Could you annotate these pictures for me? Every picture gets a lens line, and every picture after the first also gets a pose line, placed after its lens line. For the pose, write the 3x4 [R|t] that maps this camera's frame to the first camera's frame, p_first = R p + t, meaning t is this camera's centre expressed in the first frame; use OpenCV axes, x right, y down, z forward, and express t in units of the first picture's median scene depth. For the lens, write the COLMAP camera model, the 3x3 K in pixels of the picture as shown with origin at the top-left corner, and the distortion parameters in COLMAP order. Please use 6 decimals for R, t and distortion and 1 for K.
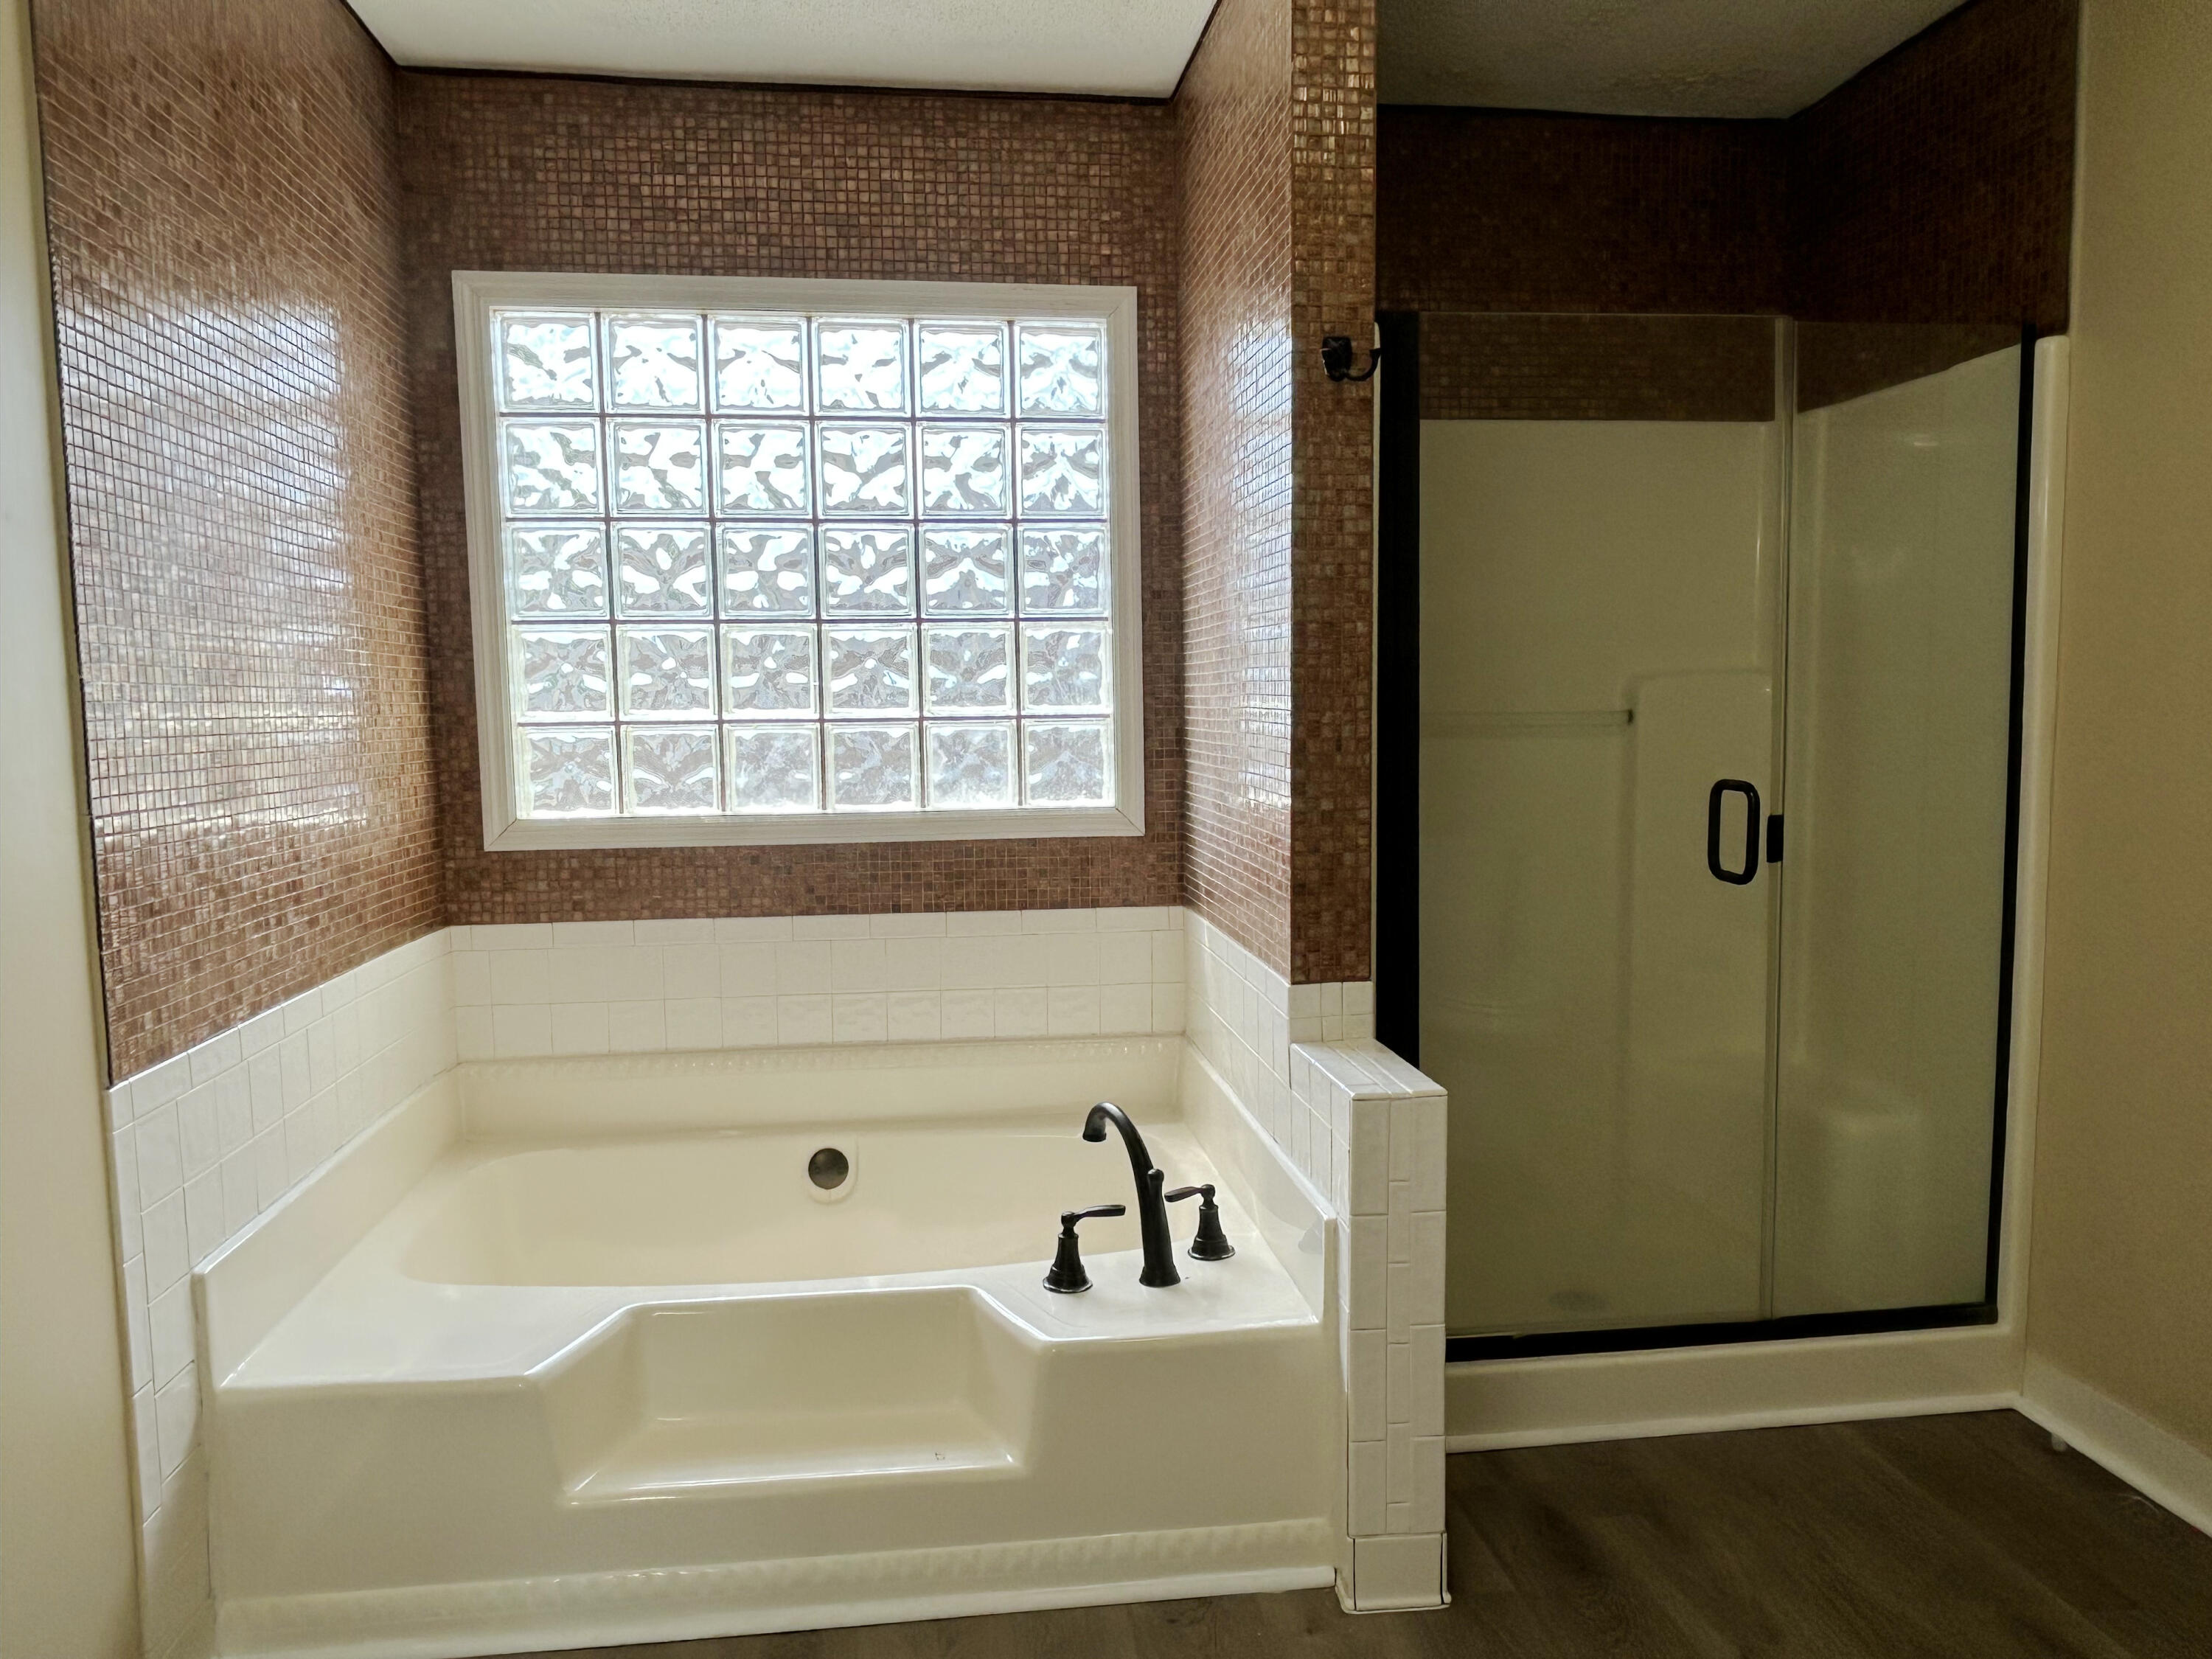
lens RADIAL K [[1556.5, 0, 1106.0], [0, 1556.5, 855.9], [0, 0, 1]] dist [0.003299, -0.002666]
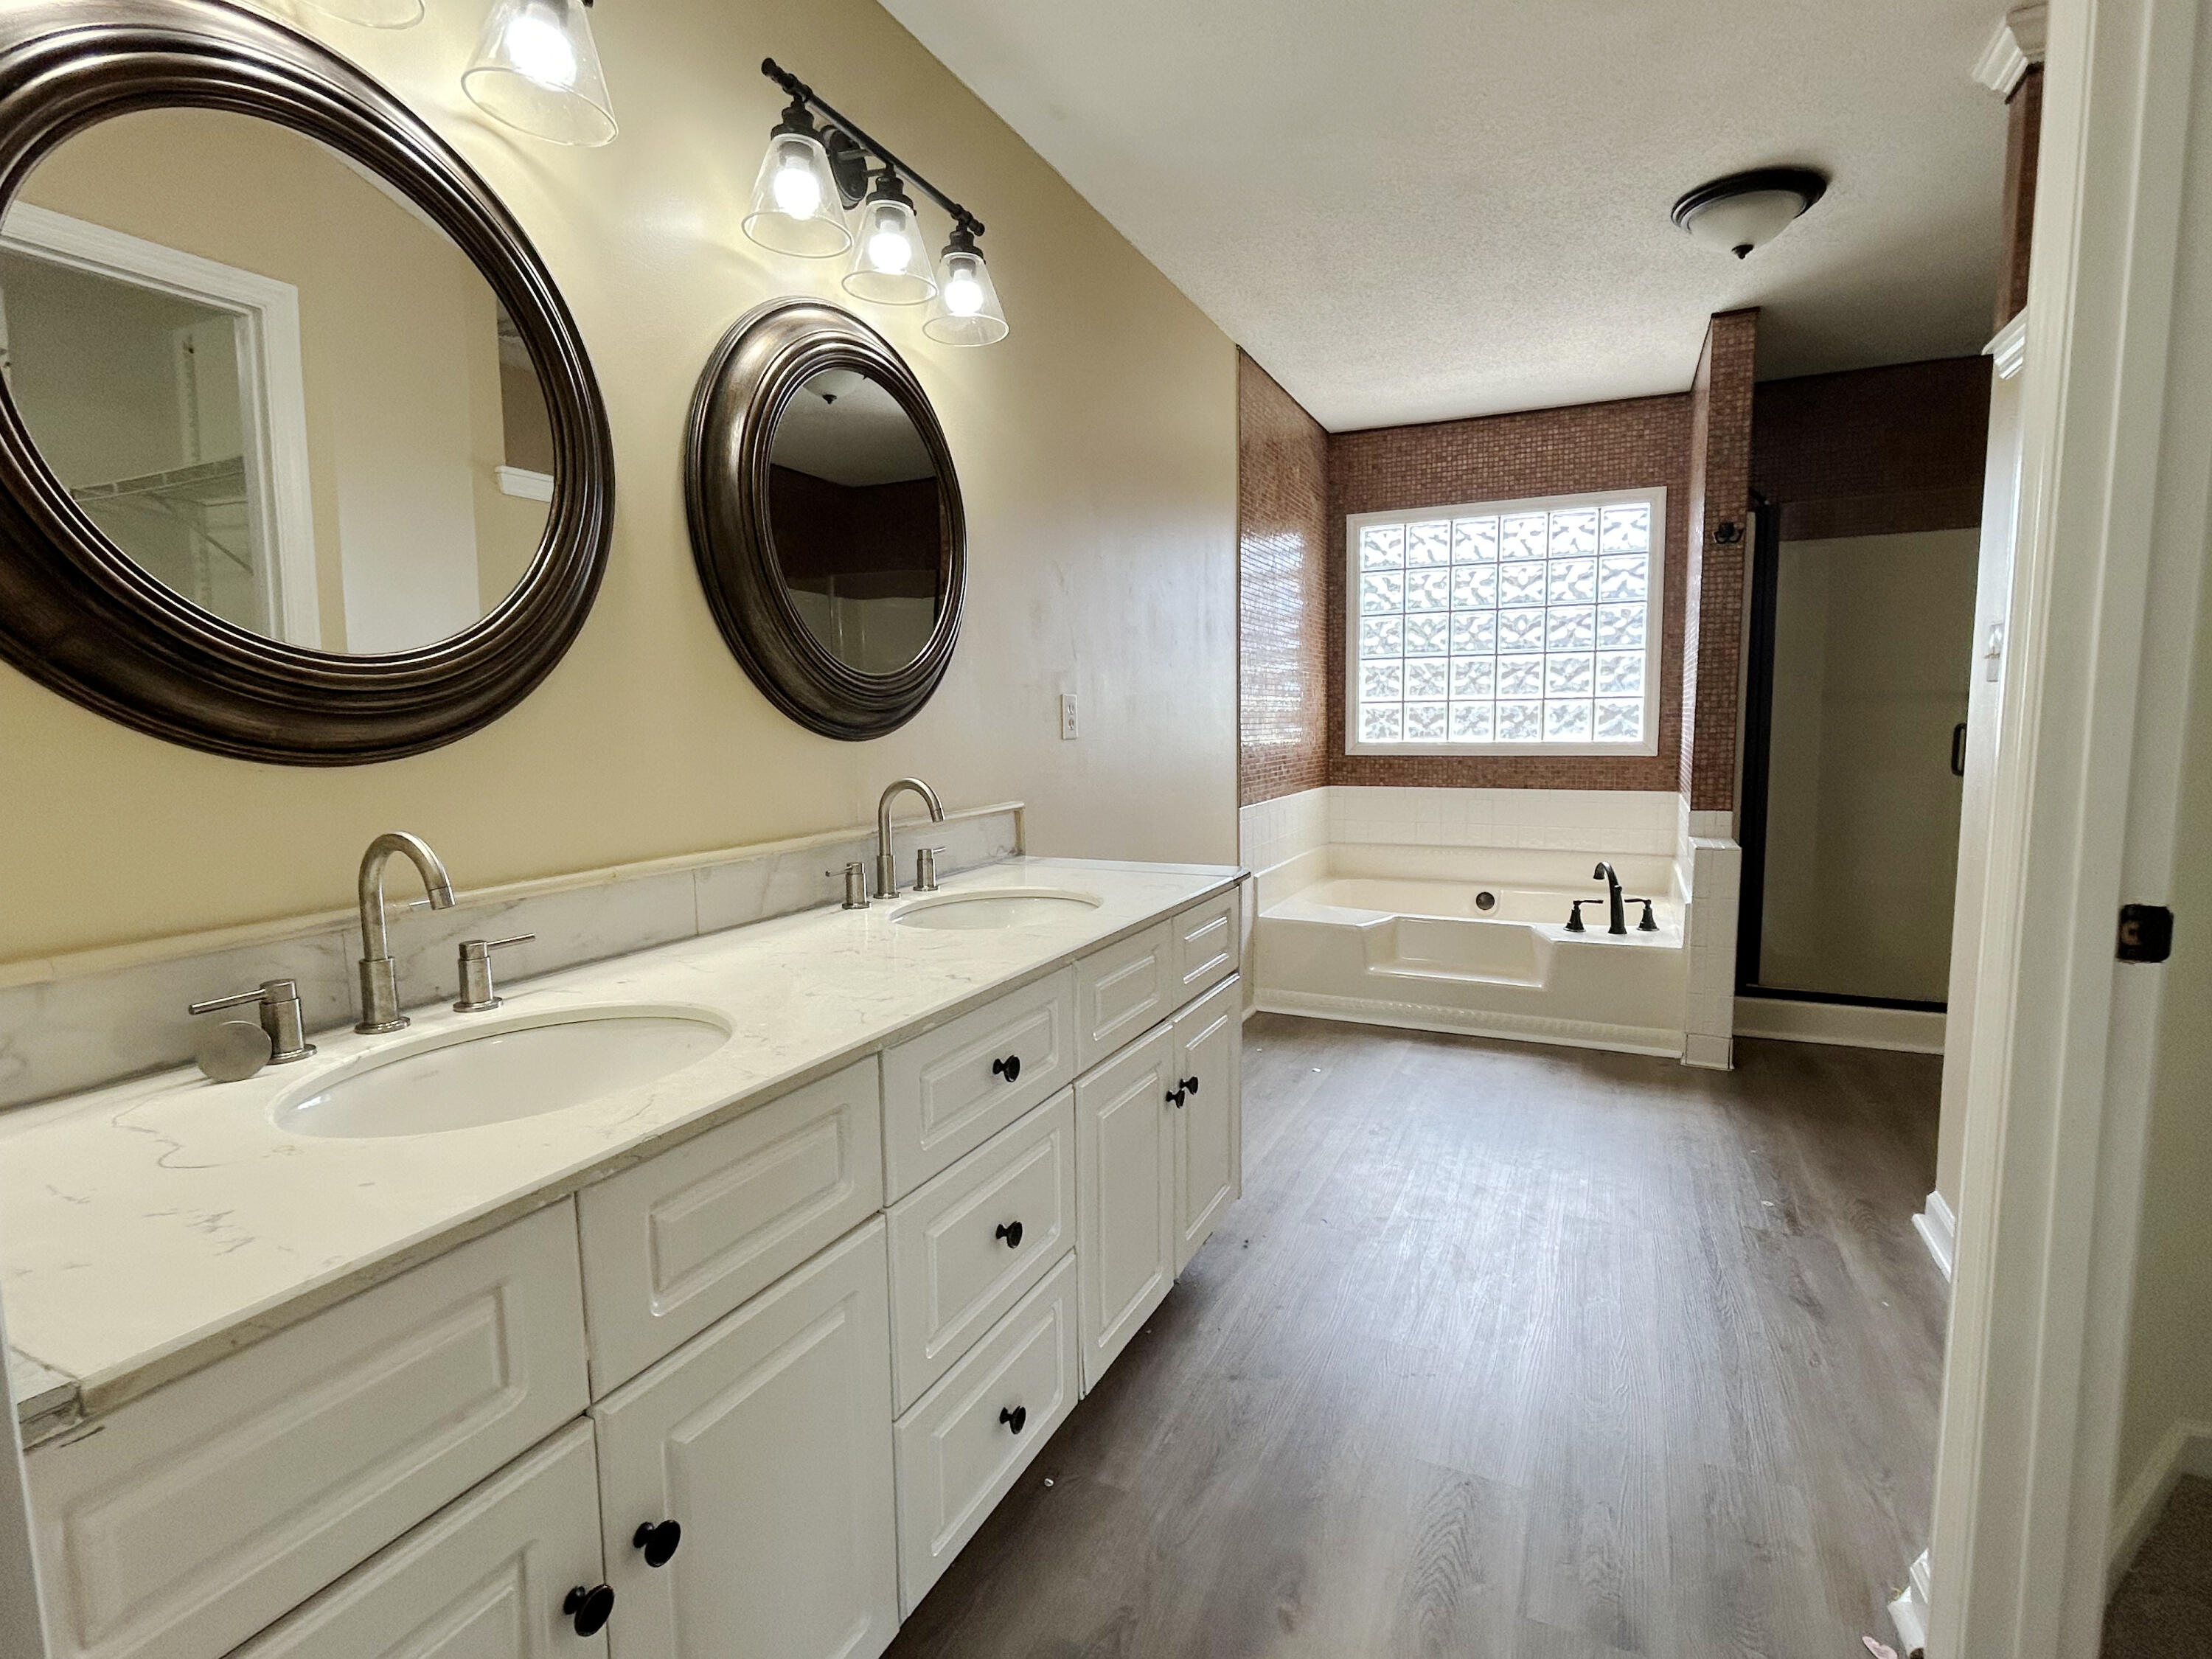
lens RADIAL K [[1075.1, 0, 1106.0], [0, 1075.1, 829.5], [0, 0, 1]] dist [-0.001410, -0.000118]
pose [[0.839701, 0.057669, -0.539979, 0.187917], [-0.050833, 0.998327, 0.027572, 0.082617], [0.540665, 0.004296, 0.841227, -0.578835]]
